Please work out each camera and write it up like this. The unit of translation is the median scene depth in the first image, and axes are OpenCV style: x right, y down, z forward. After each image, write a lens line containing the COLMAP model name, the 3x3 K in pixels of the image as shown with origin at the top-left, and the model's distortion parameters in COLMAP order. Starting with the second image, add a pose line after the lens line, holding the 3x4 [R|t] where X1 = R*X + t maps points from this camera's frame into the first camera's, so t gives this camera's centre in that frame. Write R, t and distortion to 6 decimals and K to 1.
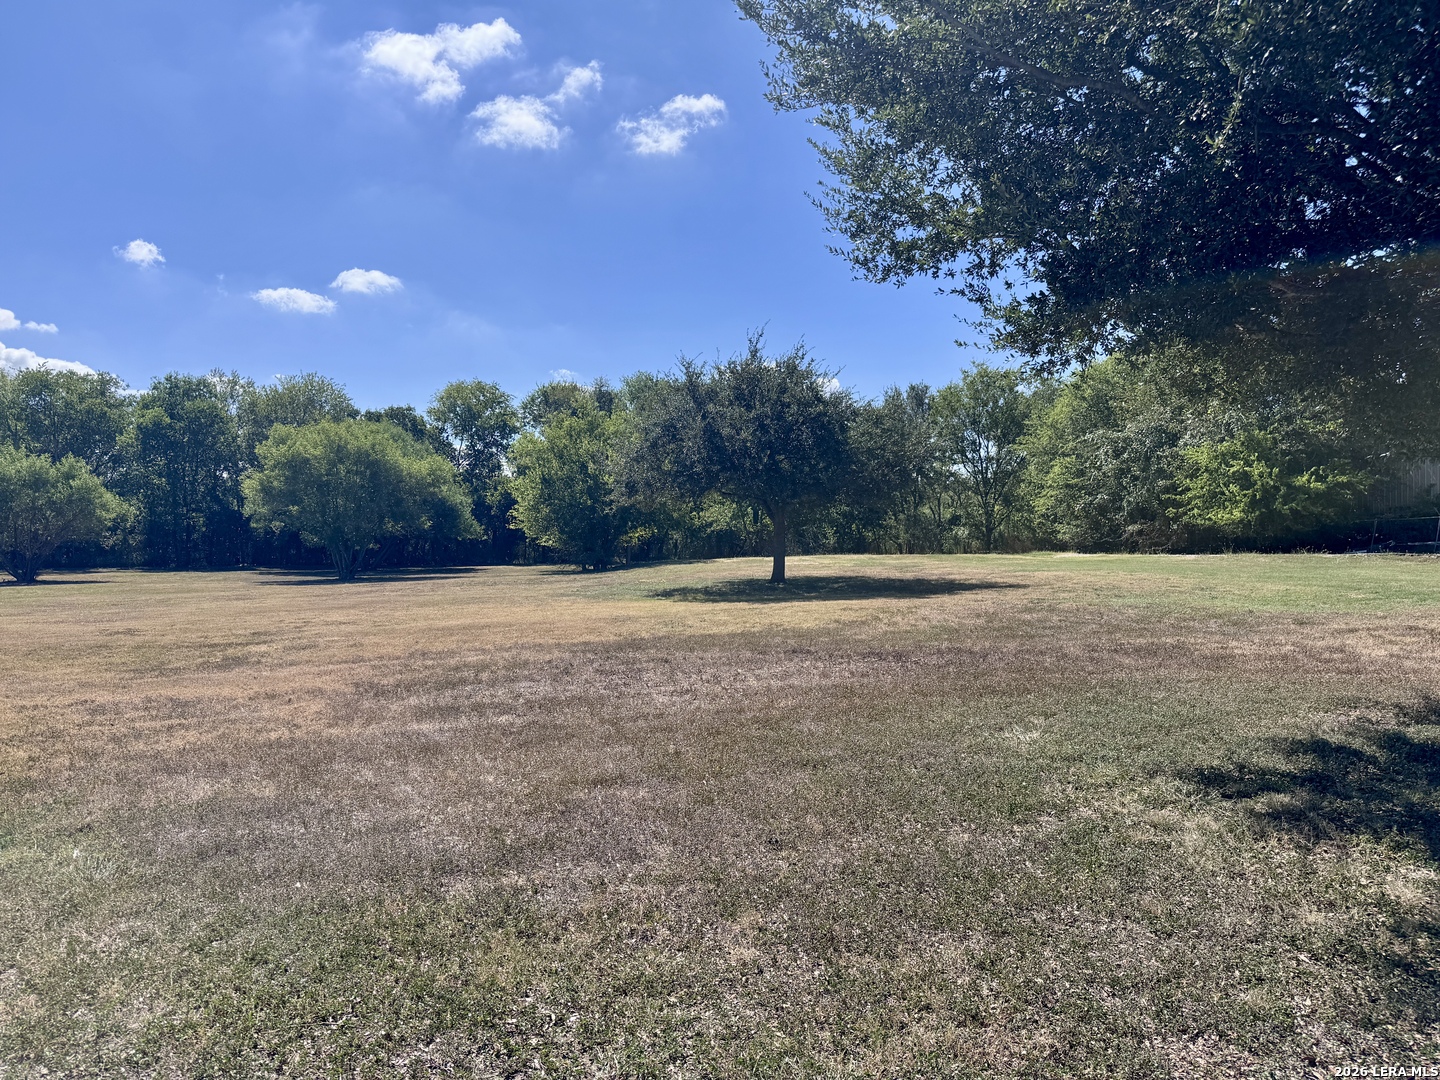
lens RADIAL K [[1011.0, 0, 724.6], [0, 1011.0, 534.7], [0, 0, 1]] dist [0.076307, -0.093813]
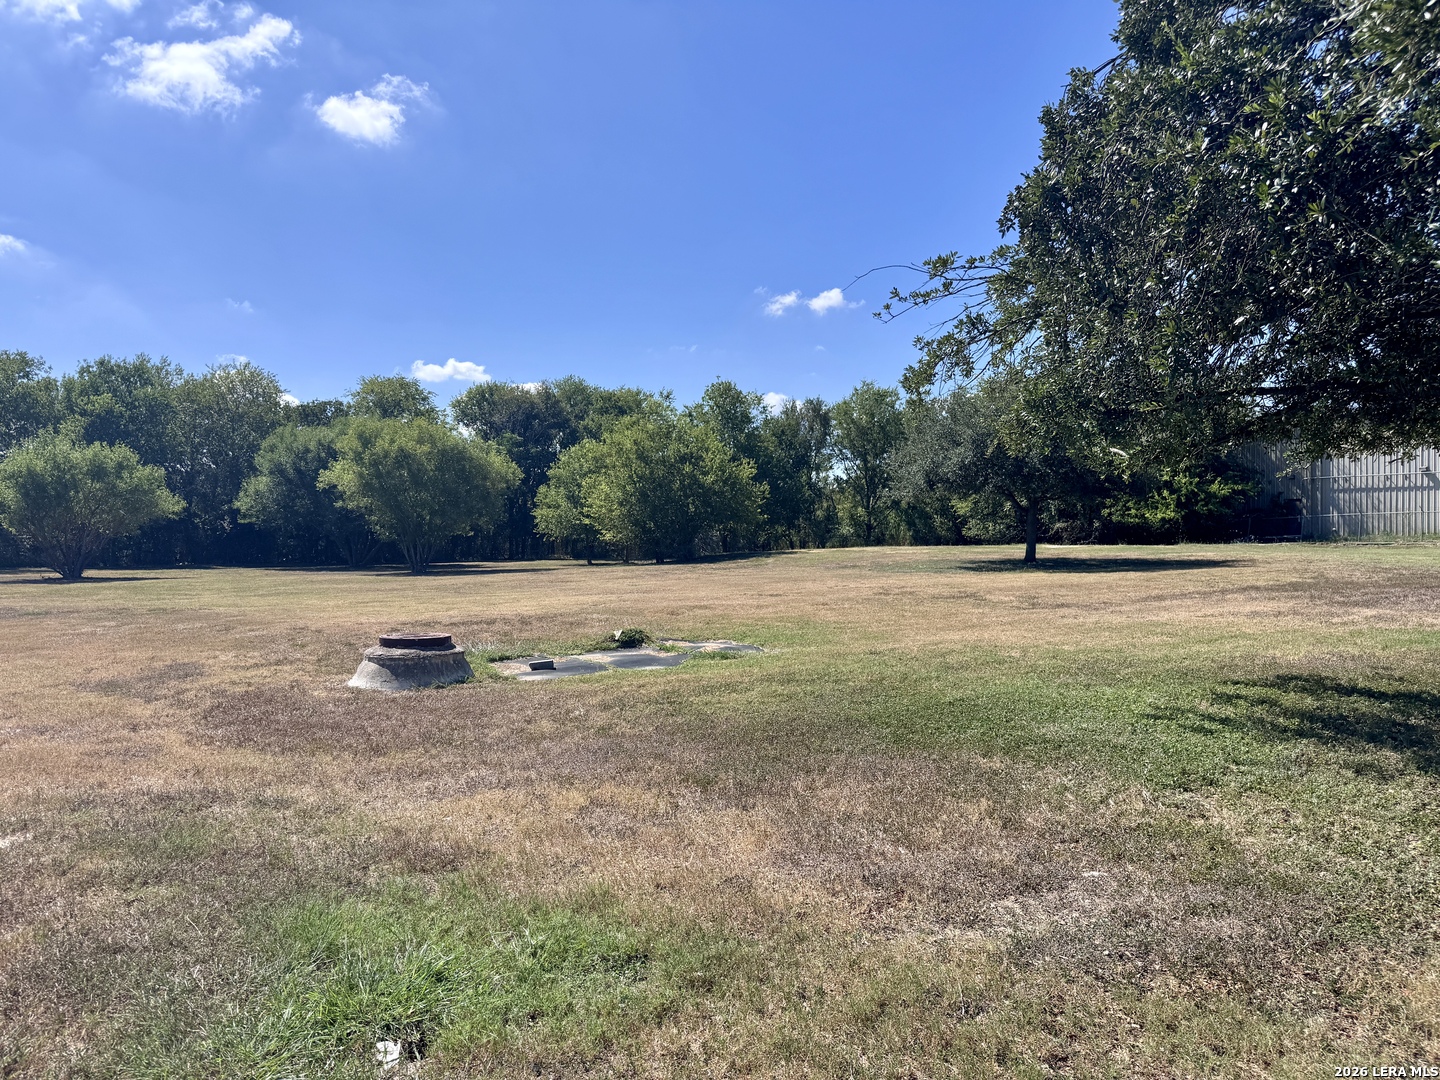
lens RADIAL K [[1011.0, 0, 729.6], [0, 1011.0, 531.3], [0, 0, 1]] dist [0.076307, -0.093813]
pose [[0.952995, 0.001518, 0.302983, -0.395748], [0.000054, 0.999987, -0.005178, 0.007898], [-0.302987, 0.004951, 0.952982, -0.056820]]
